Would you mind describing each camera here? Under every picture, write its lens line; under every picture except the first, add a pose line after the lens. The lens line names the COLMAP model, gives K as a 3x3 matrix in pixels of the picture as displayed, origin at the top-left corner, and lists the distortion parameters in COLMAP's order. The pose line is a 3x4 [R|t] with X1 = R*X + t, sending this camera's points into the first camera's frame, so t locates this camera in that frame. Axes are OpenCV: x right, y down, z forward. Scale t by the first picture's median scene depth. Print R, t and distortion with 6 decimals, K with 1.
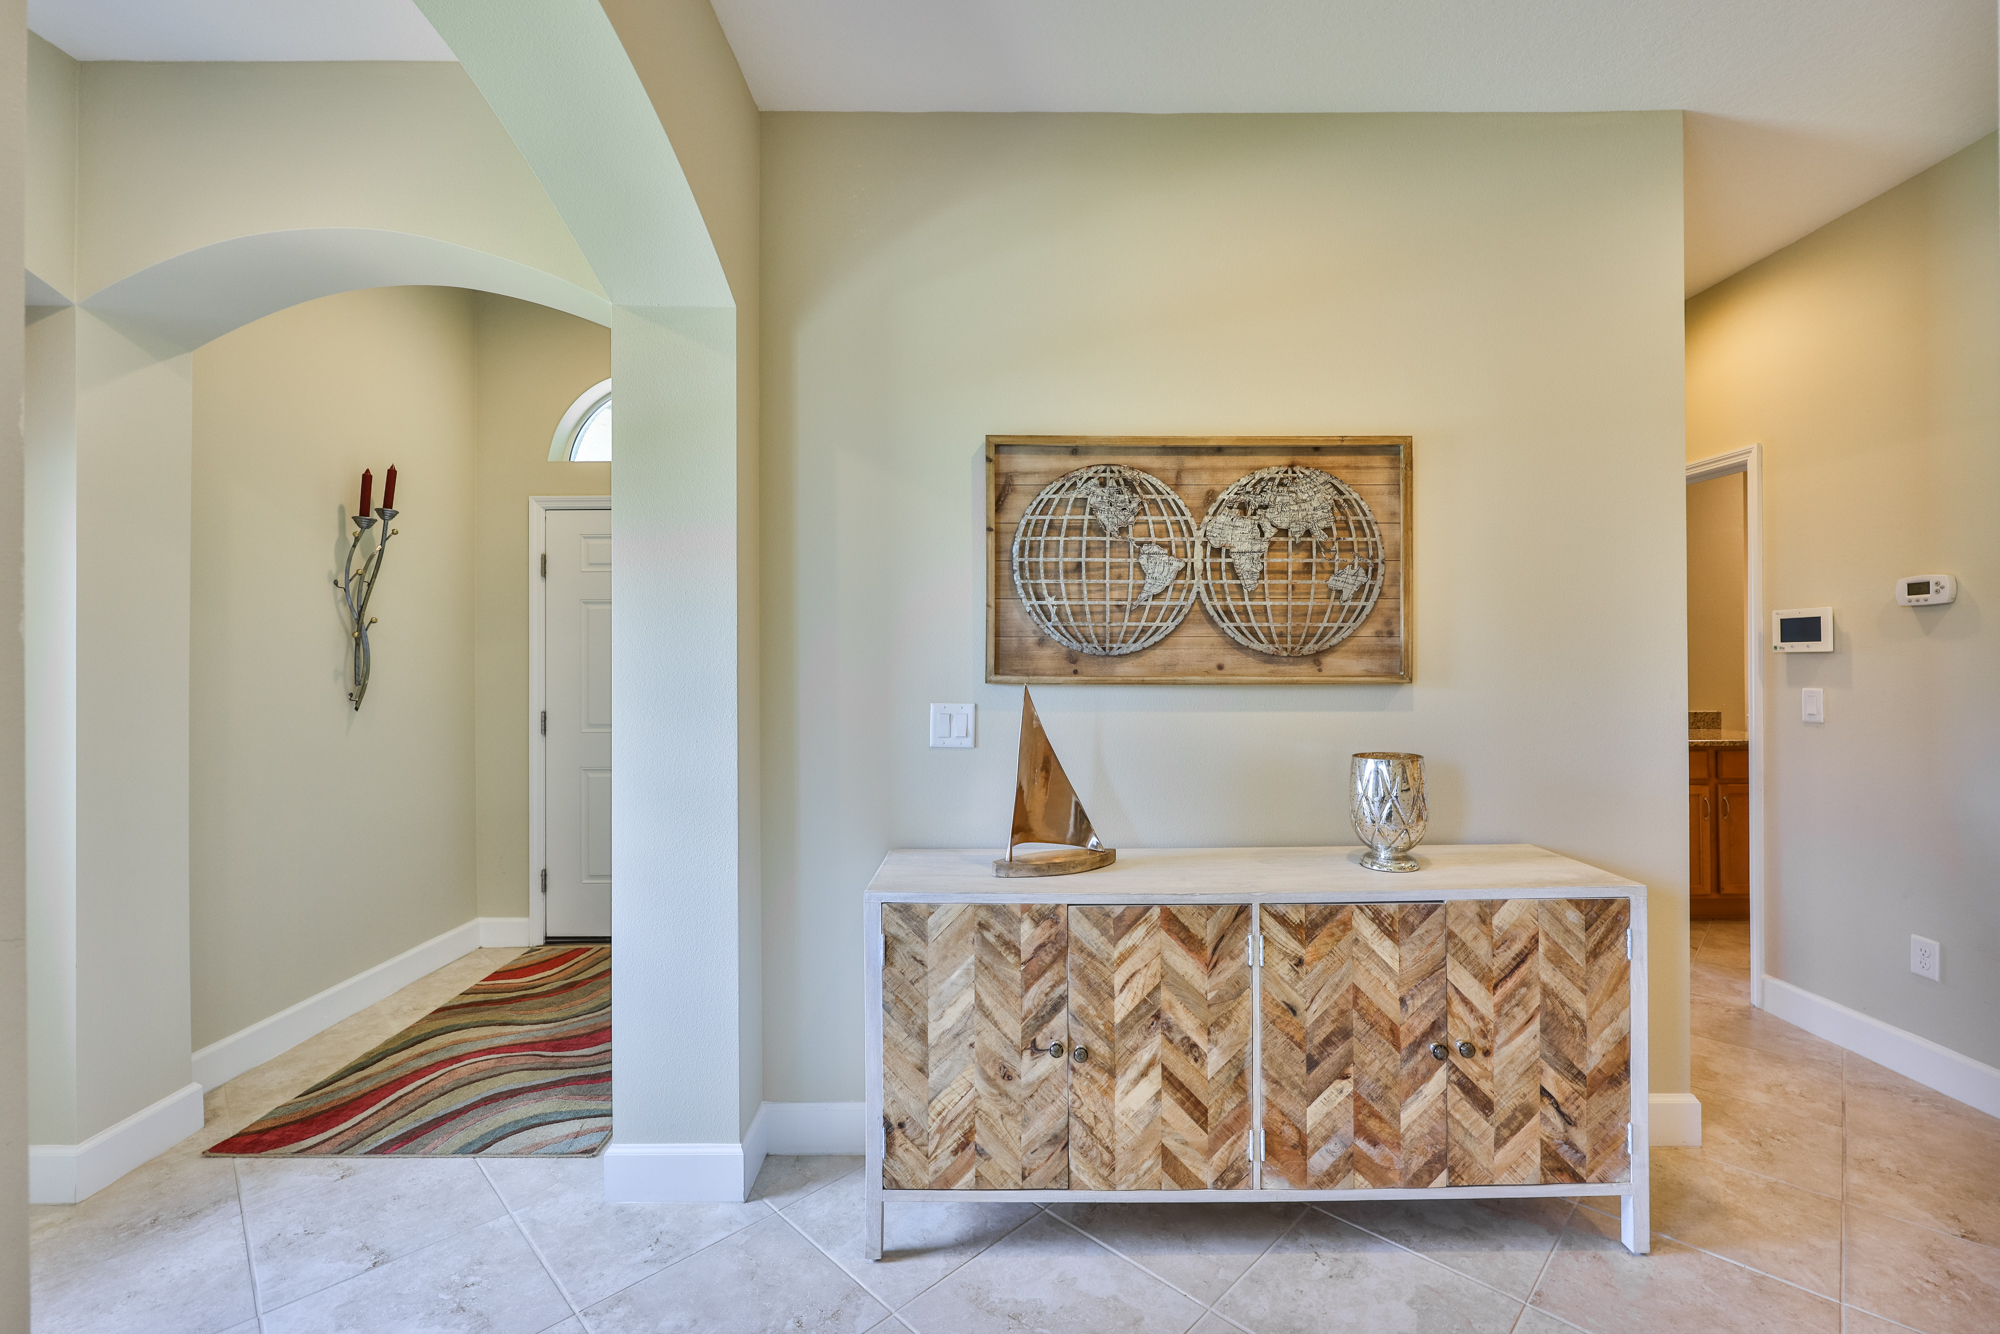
lens RADIAL K [[851.5, 0, 1003.1], [0, 851.5, 660.1], [0, 0, 1]] dist [-0.000917, 0.000002]
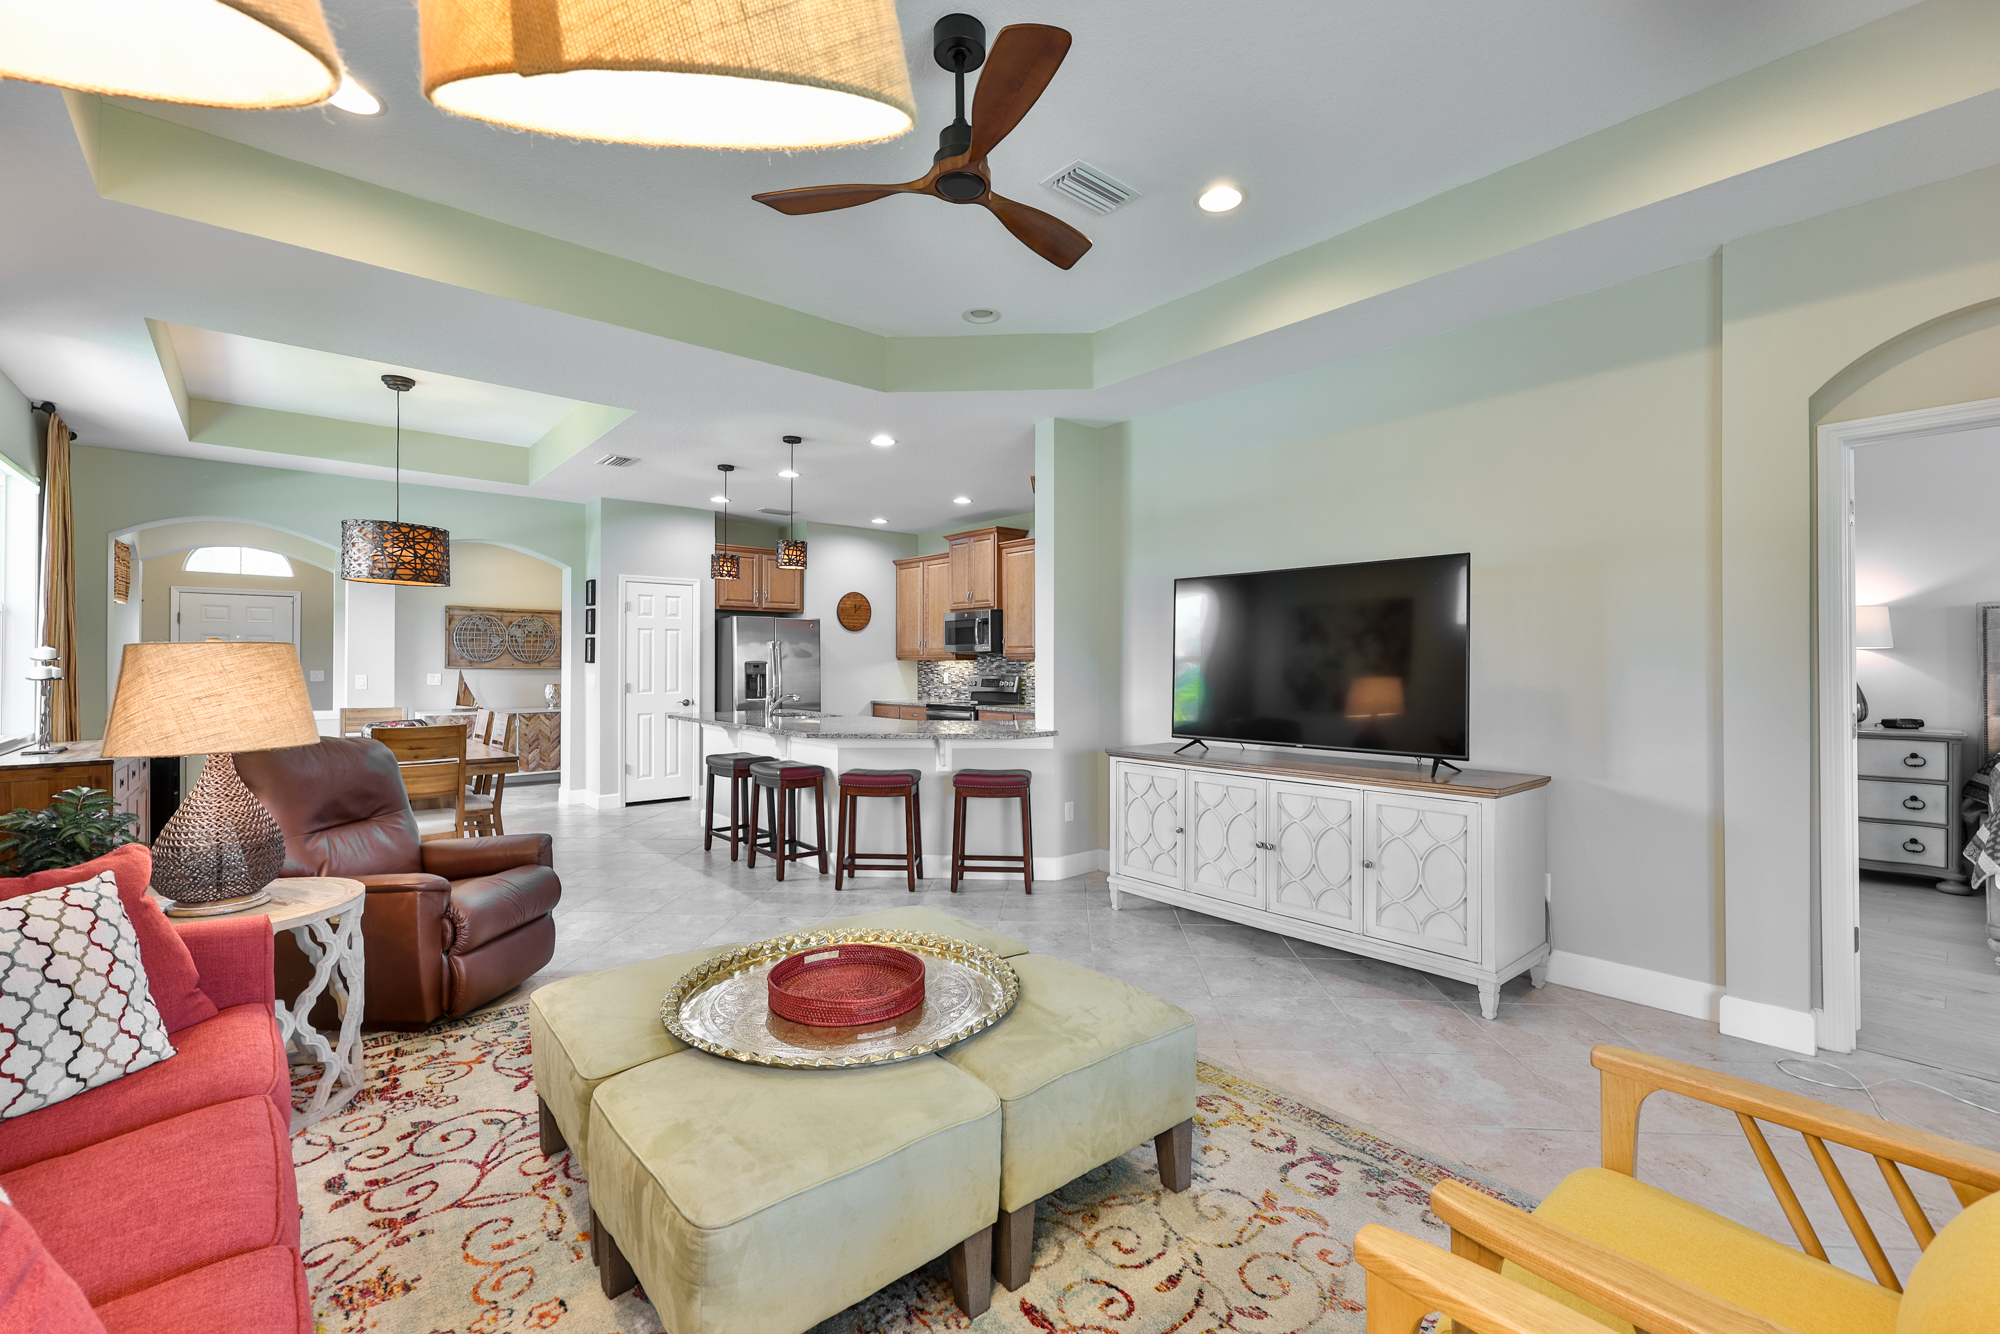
lens RADIAL K [[849.5, 0, 1004.6], [0, 849.5, 659.8], [0, 0, 1]] dist [-0.003462, 0.000255]
pose [[0.756969, 0.008377, 0.653397, -0.619681], [-0.008096, 0.999961, -0.003441, -0.020315], [-0.653401, -0.002685, 0.757007, -3.628191]]
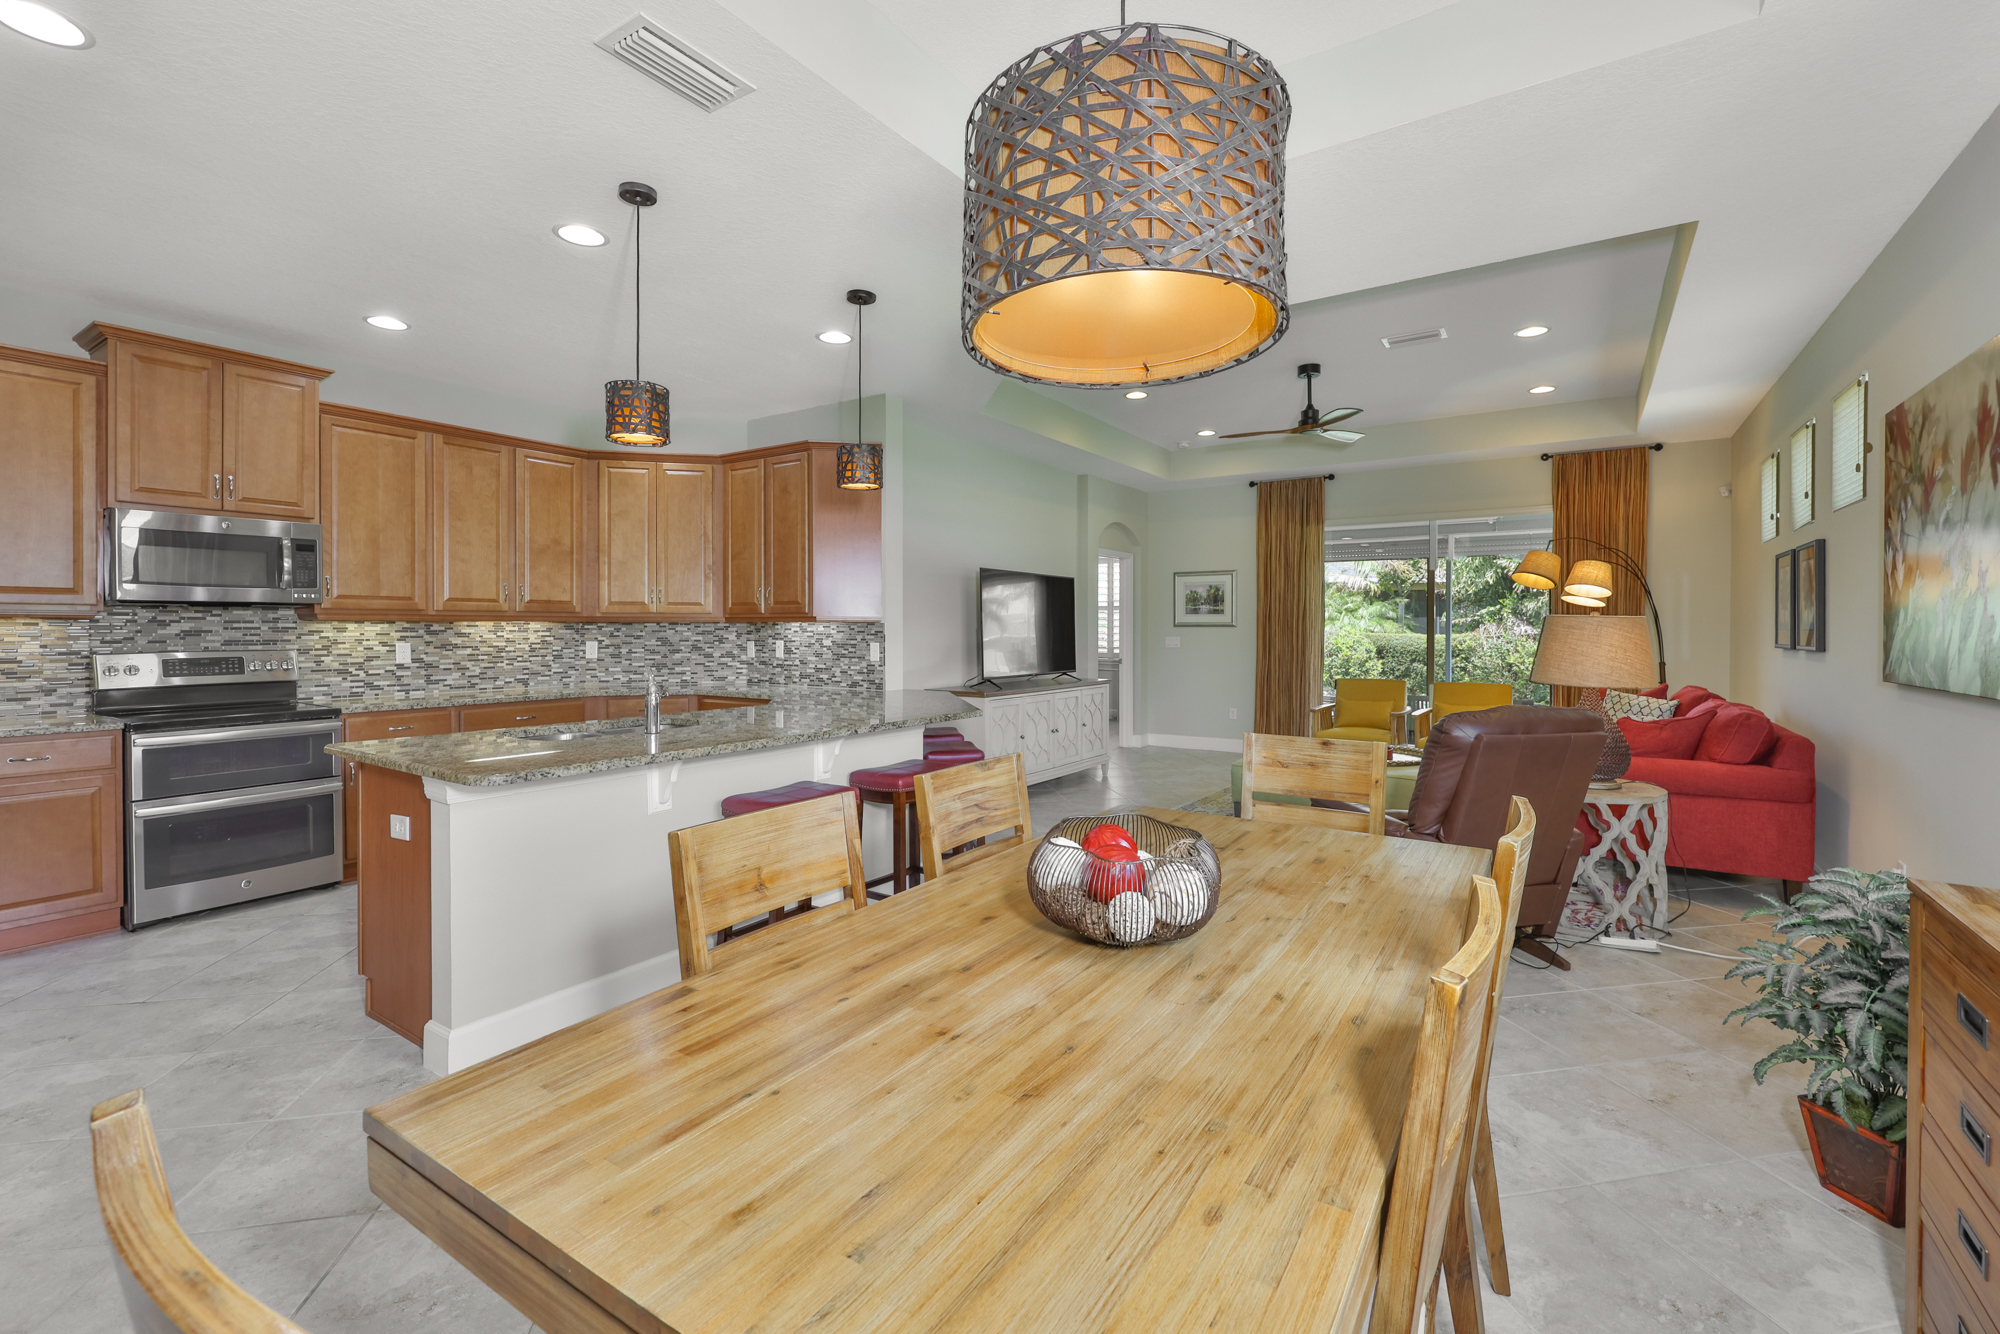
lens RADIAL K [[856.7, 0, 1006.7], [0, 856.7, 635.3], [0, 0, 1]] dist [-0.000141, 0.000233]
pose [[-0.829249, -0.000858, 0.558879, -0.657606], [-0.001116, 0.999999, -0.000120, 0.001399], [-0.558878, -0.000723, -0.829249, -0.154191]]
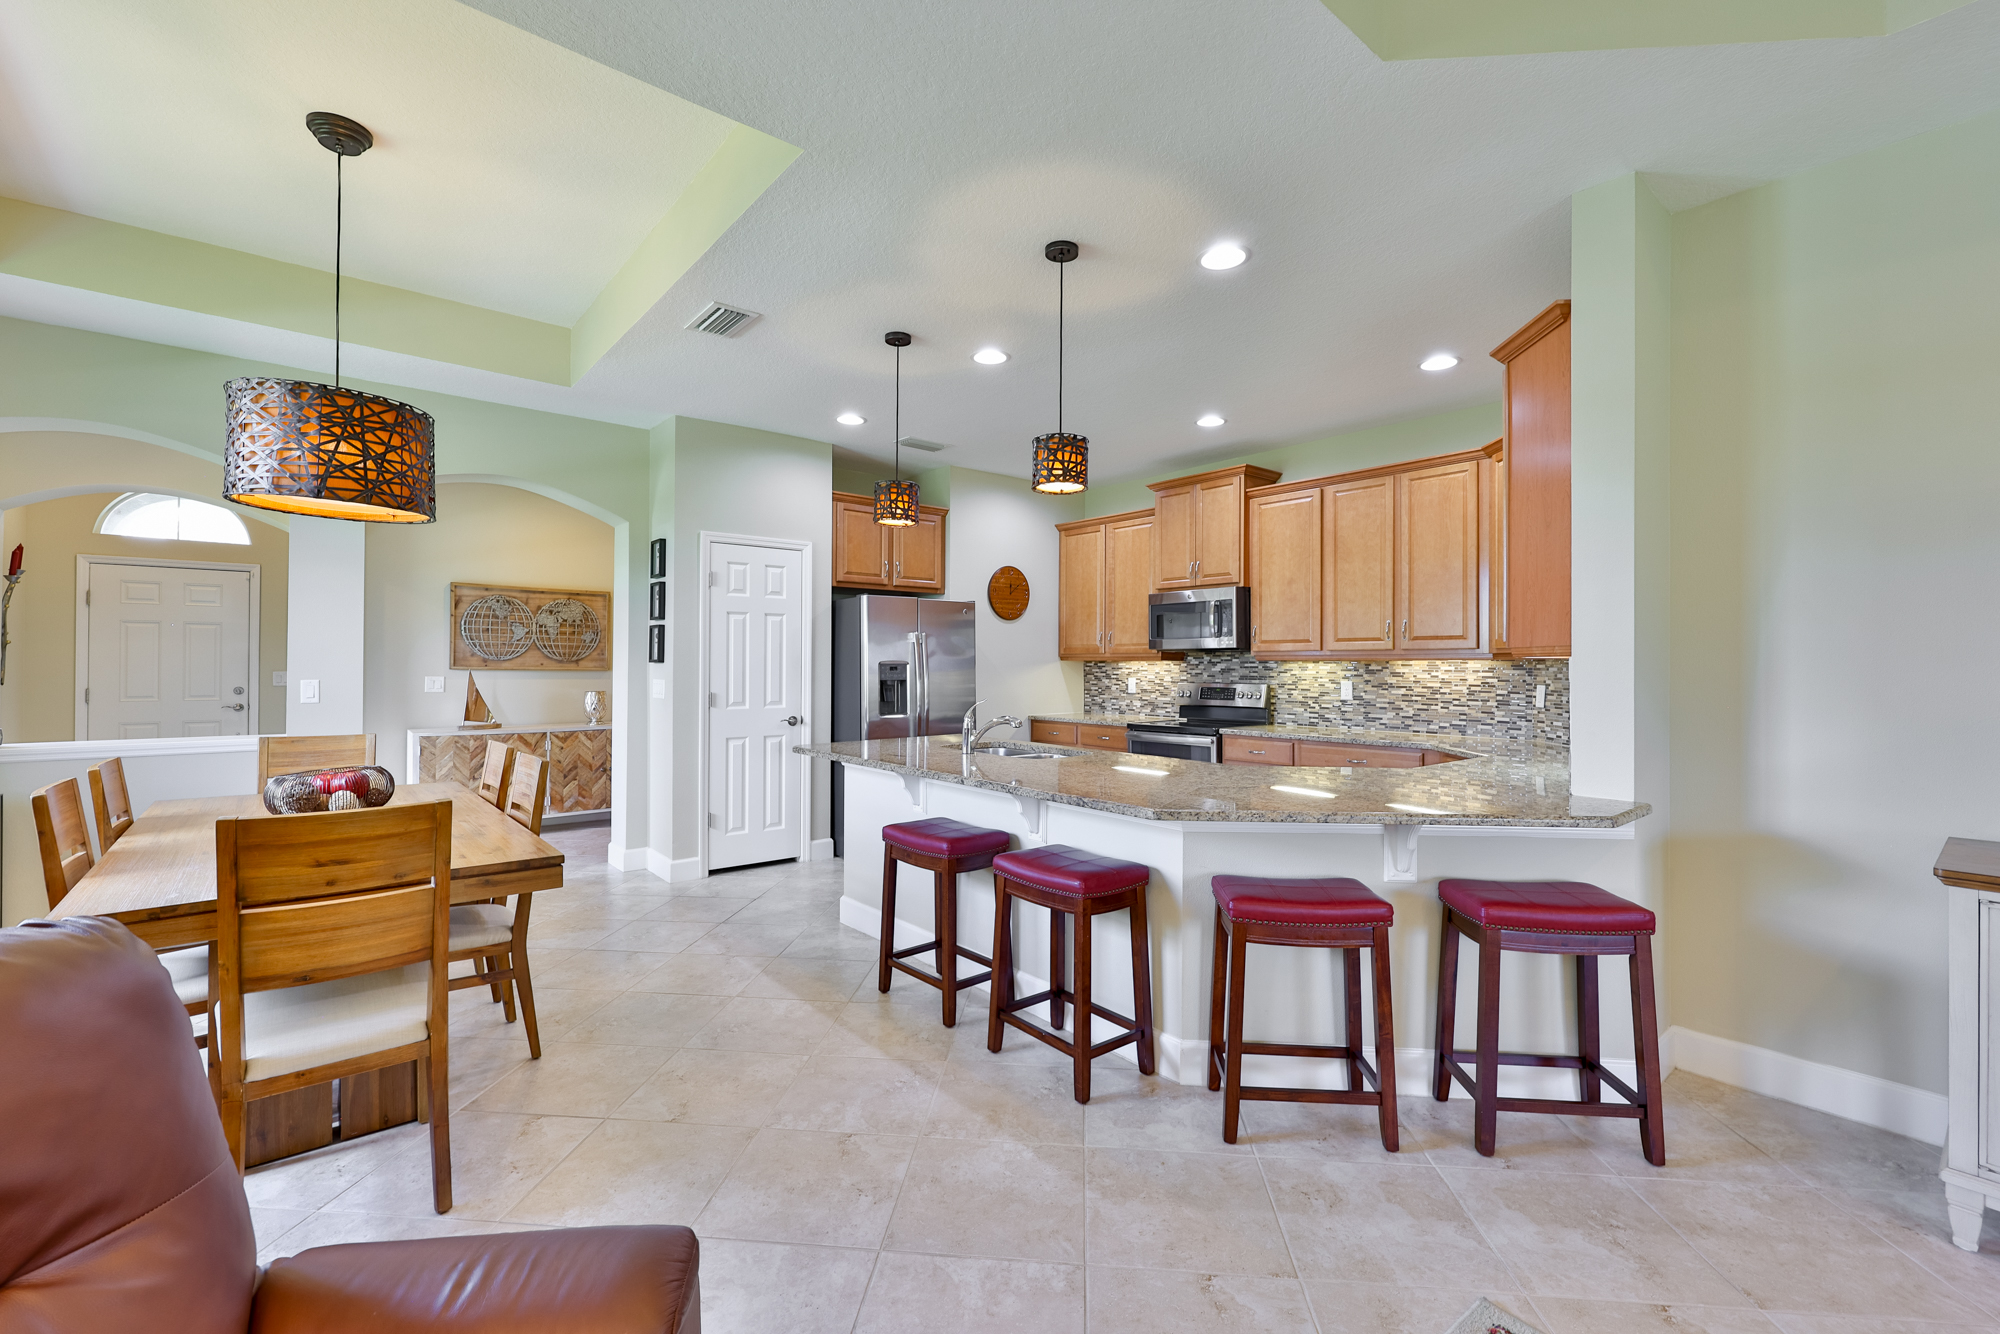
lens RADIAL K [[851.5, 0, 1003.1], [0, 851.5, 660.1], [0, 0, 1]] dist [-0.000917, 0.000002]
pose [[0.772117, 0.012120, 0.635364, -0.395378], [-0.012243, 0.999916, -0.004196, -0.014454], [-0.635362, -0.004539, 0.772201, -2.345497]]
